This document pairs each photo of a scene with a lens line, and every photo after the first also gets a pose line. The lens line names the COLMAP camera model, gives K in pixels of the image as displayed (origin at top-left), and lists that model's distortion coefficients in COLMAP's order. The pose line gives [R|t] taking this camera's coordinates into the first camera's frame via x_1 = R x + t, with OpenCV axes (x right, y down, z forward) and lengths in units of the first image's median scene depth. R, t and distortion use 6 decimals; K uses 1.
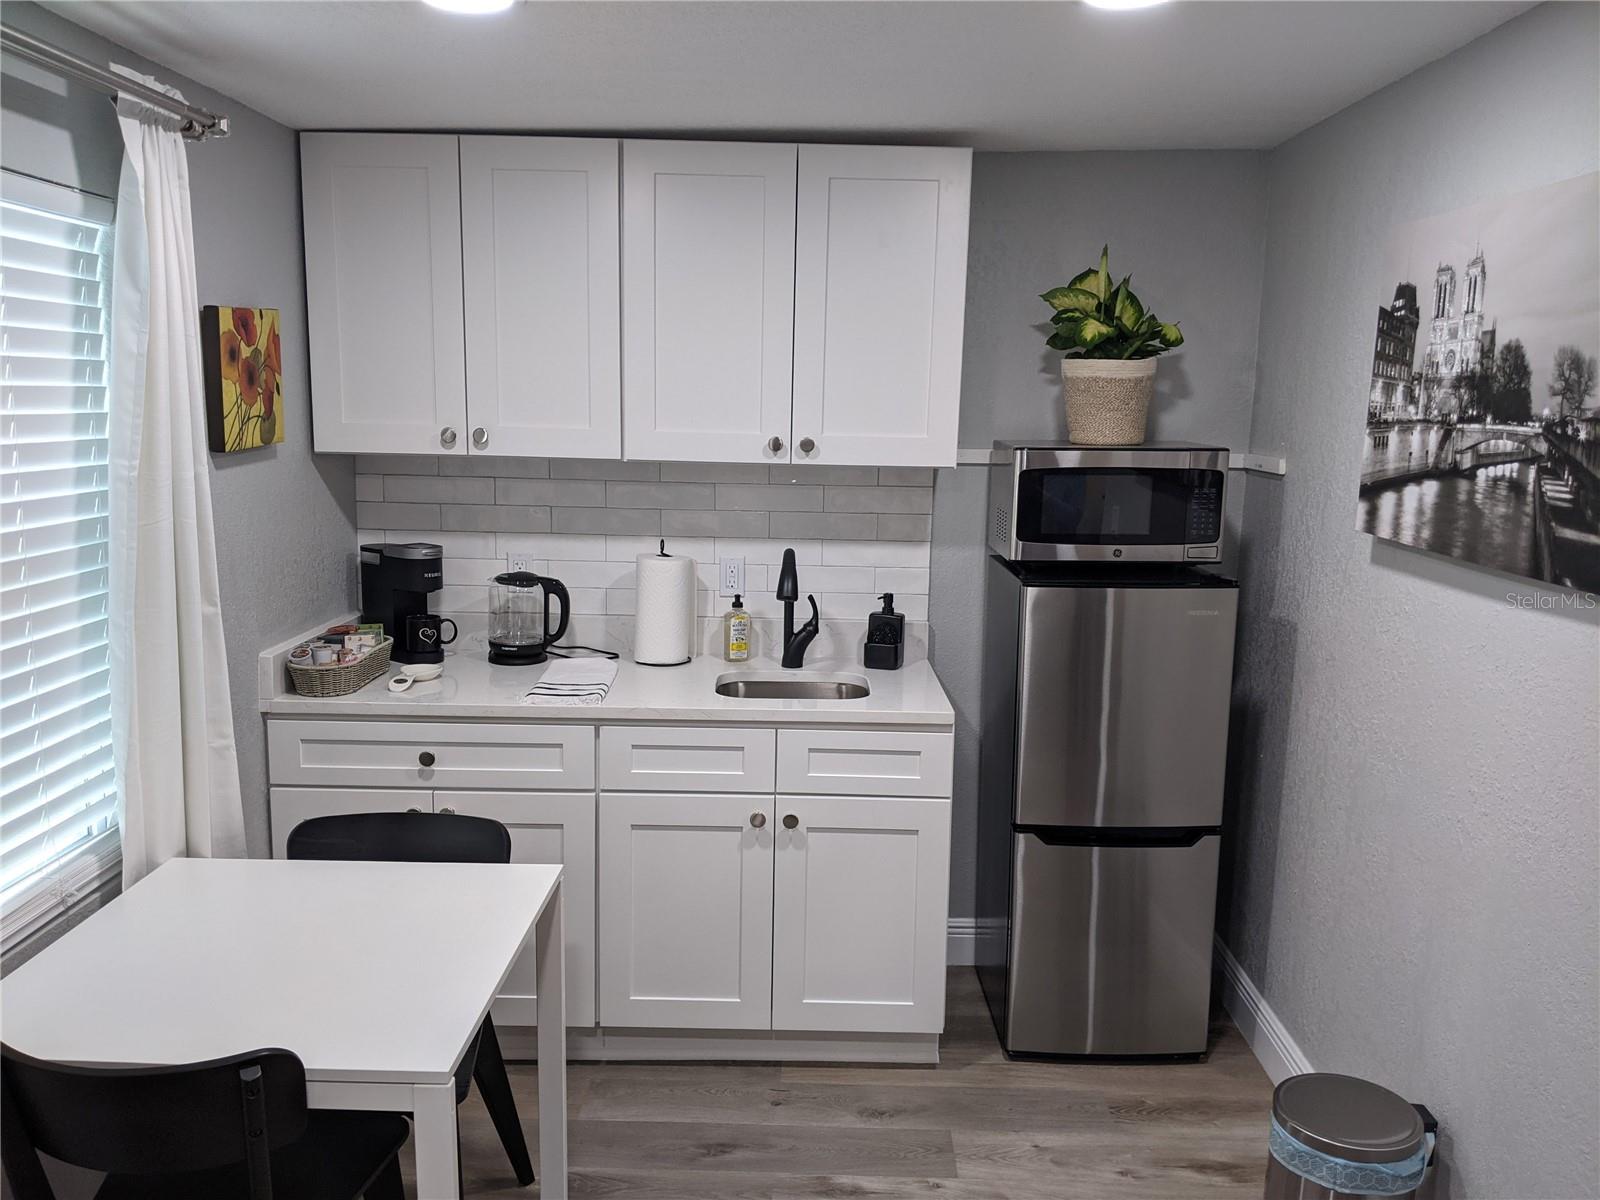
lens RADIAL K [[1273.9, 0, 801.4], [0, 1273.9, 621.6], [0, 0, 1]] dist [0.073655, -0.139361]
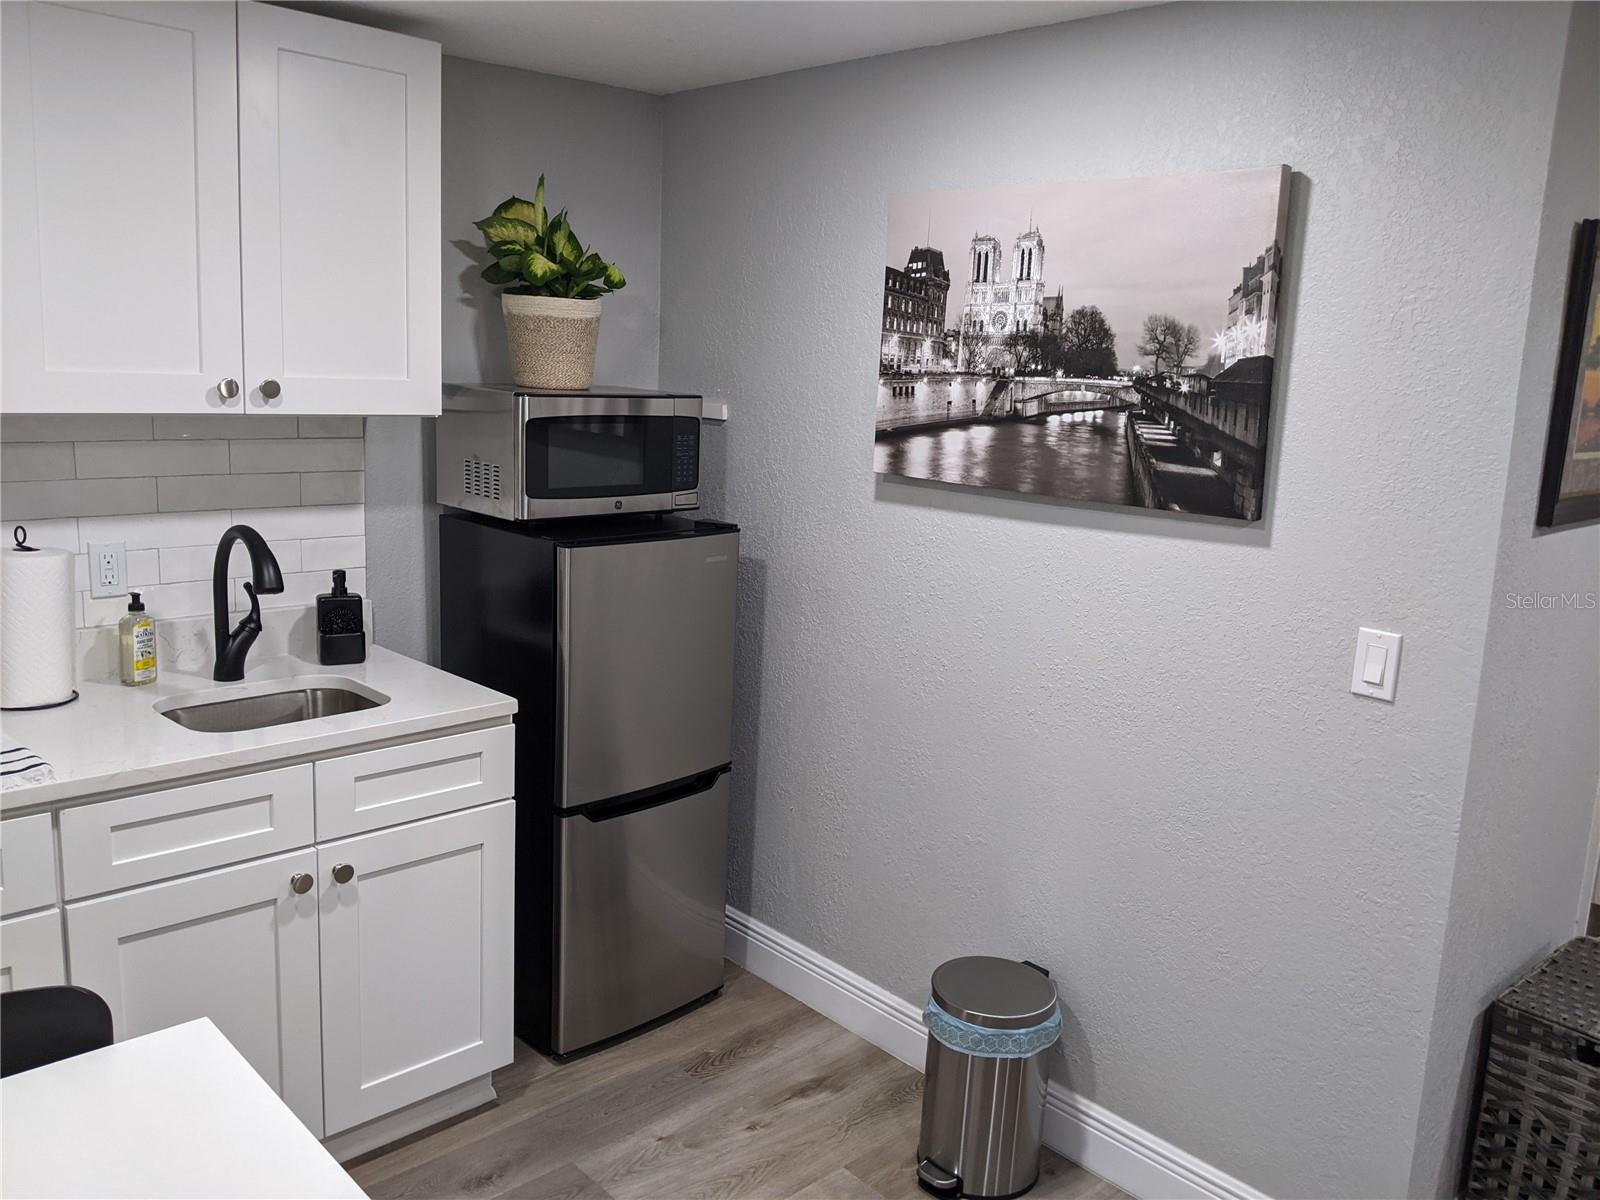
lens RADIAL K [[1252.7, 0, 800.6], [0, 1252.7, 590.3], [0, 0, 1]] dist [0.115297, -0.286614]
pose [[0.708030, -0.111408, 0.697339, -0.343828], [0.091718, 0.993621, 0.065619, -0.042558], [-0.700201, 0.017499, 0.713731, 0.255340]]
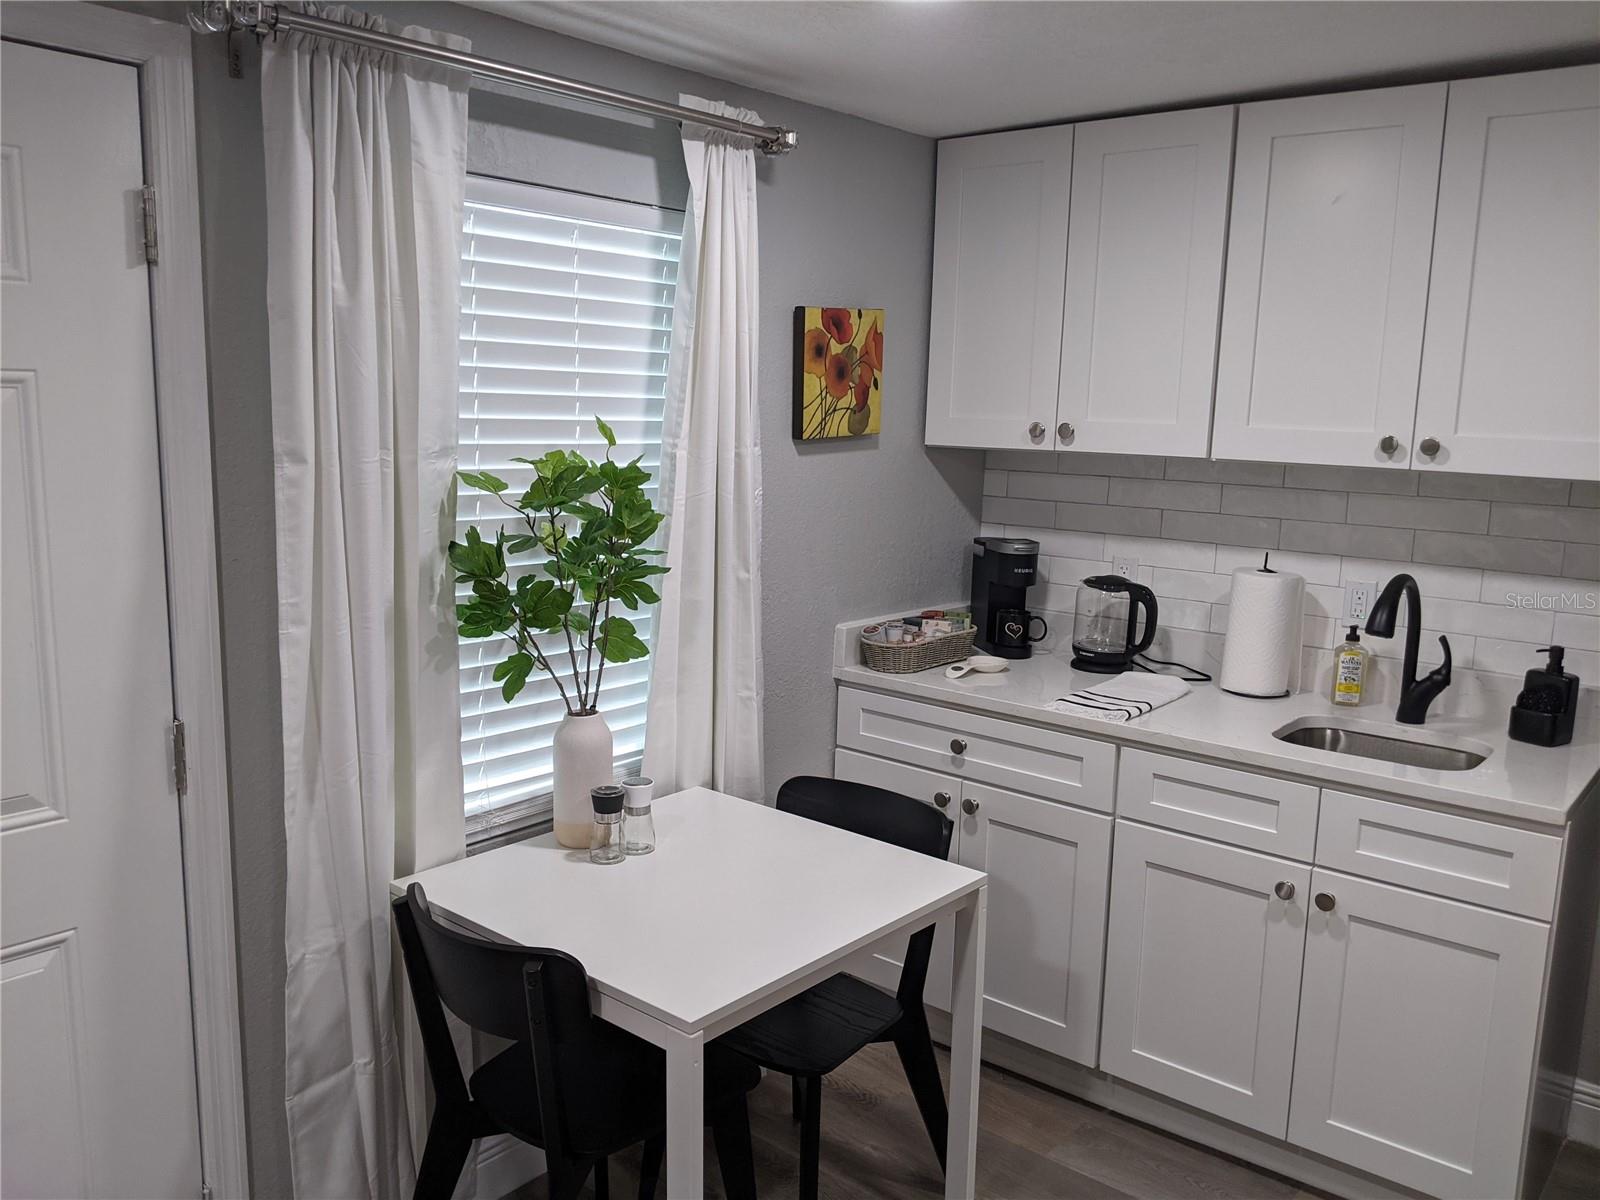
lens RADIAL K [[1250.8, 0, 794.2], [0, 1250.8, 614.0], [0, 0, 1]] dist [0.112069, -0.271285]
pose [[0.765327, 0.108153, -0.634491, 0.233558], [-0.119783, 0.992493, 0.024694, -0.006414], [0.632398, 0.057102, 0.772536, 0.151266]]
